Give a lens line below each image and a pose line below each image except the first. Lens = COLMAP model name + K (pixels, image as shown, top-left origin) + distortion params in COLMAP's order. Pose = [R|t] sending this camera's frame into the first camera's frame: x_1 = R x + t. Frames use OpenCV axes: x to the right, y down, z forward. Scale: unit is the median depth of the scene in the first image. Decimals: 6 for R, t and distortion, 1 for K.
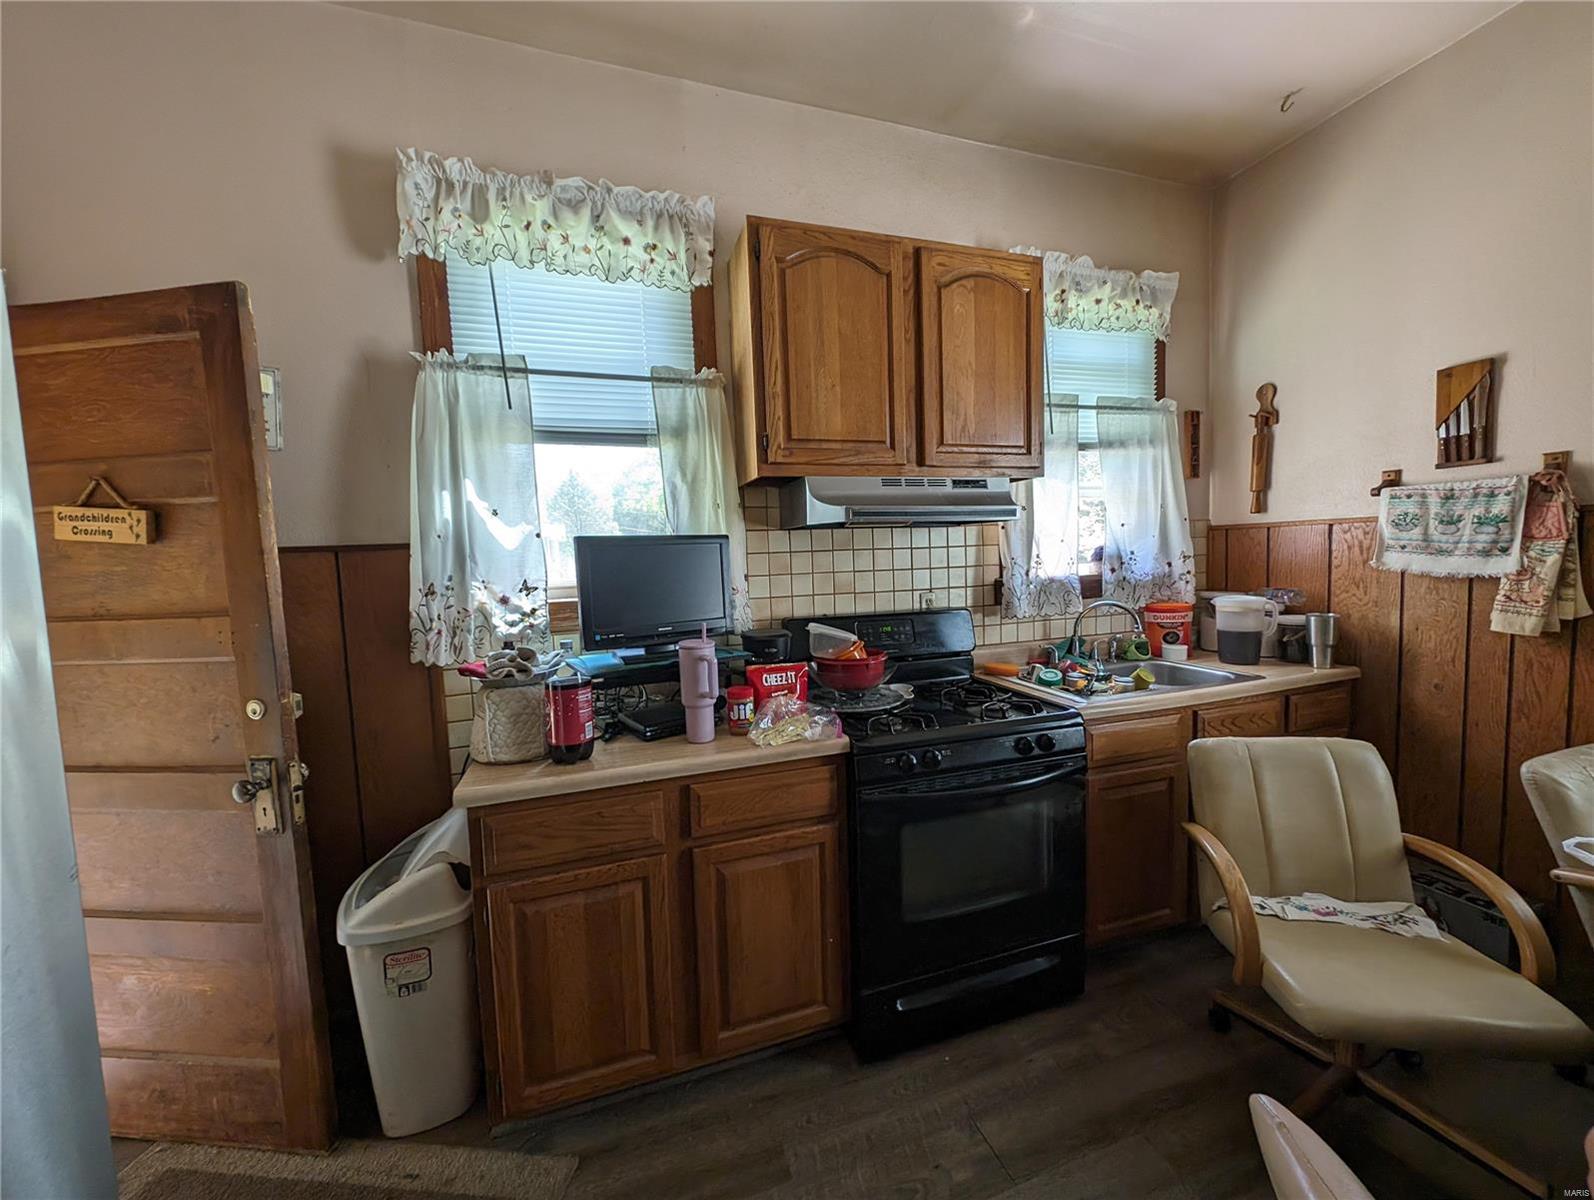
lens RADIAL K [[601.5, 0, 797.9], [0, 601.5, 600.0], [0, 0, 1]] dist [0.007008, -0.003230]
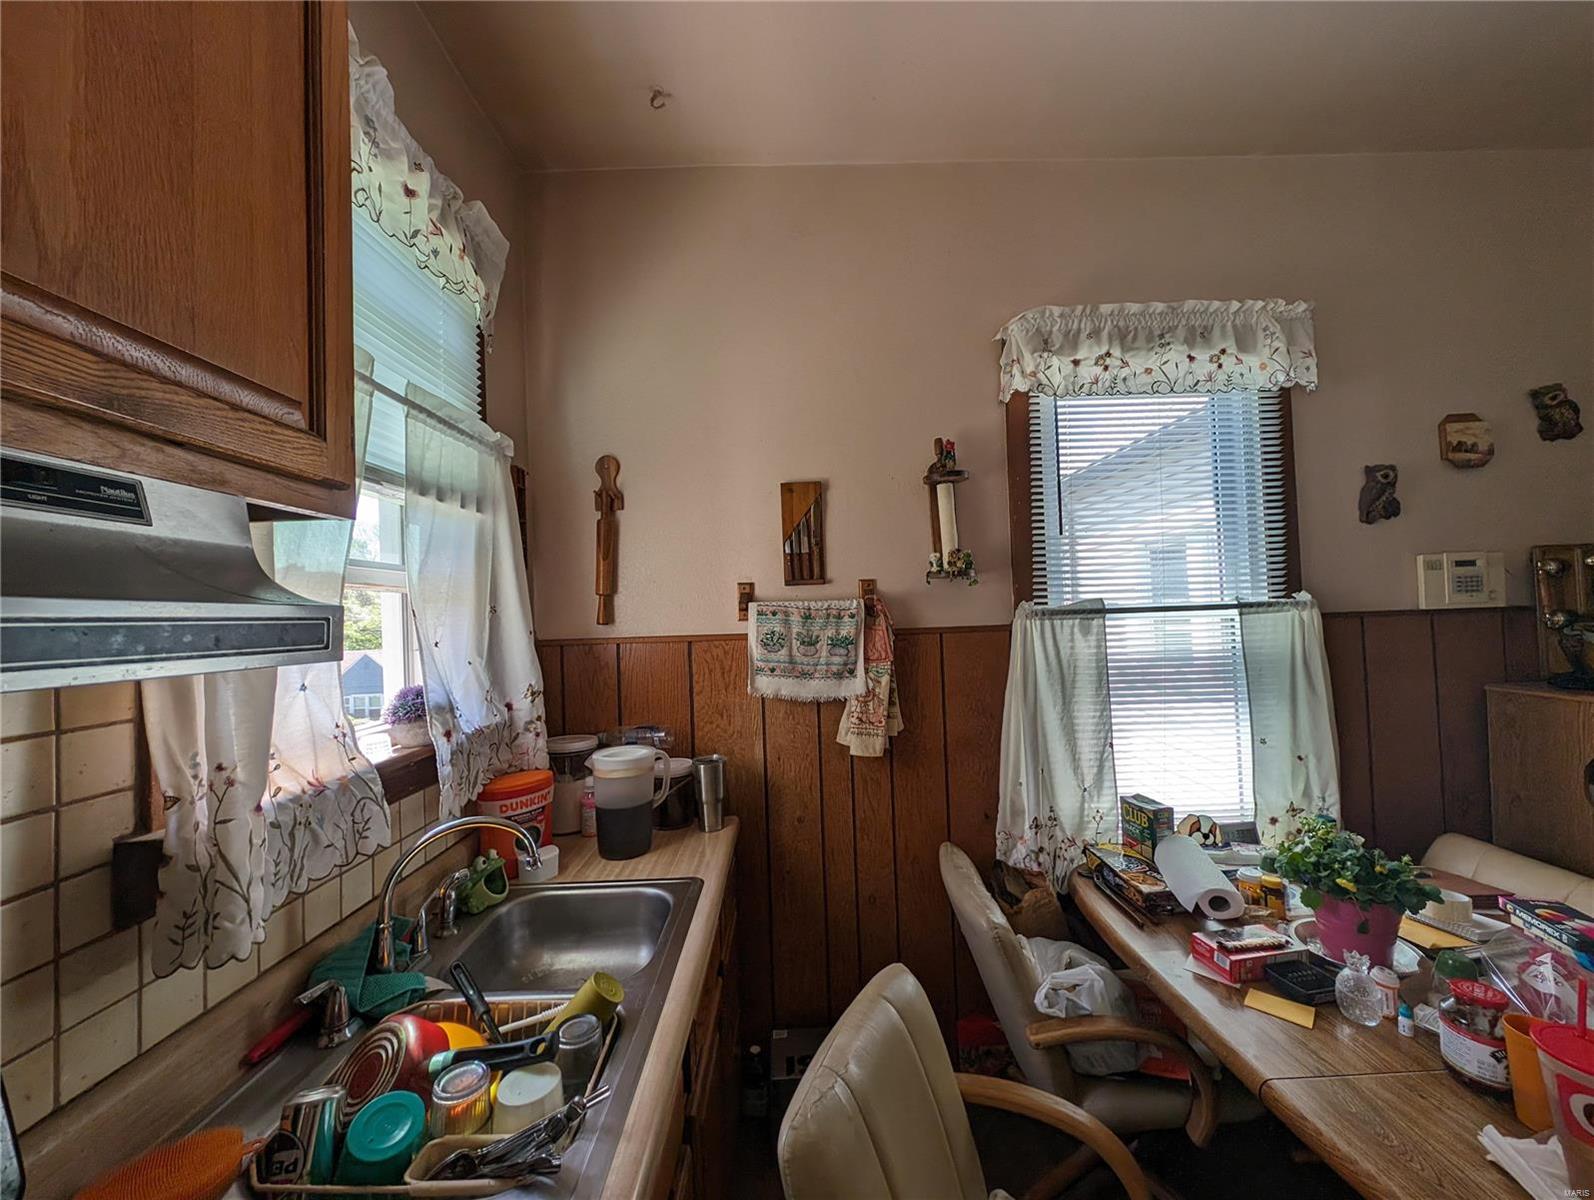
lens RADIAL K [[601.5, 0, 798.7], [0, 601.5, 600.1], [0, 0, 1]] dist [0.007008, -0.003230]
pose [[0.309609, 0.051780, 0.949453, 0.176136], [0.091725, 0.992233, -0.084024, -0.114423], [-0.946430, 0.113103, 0.302454, 0.702607]]
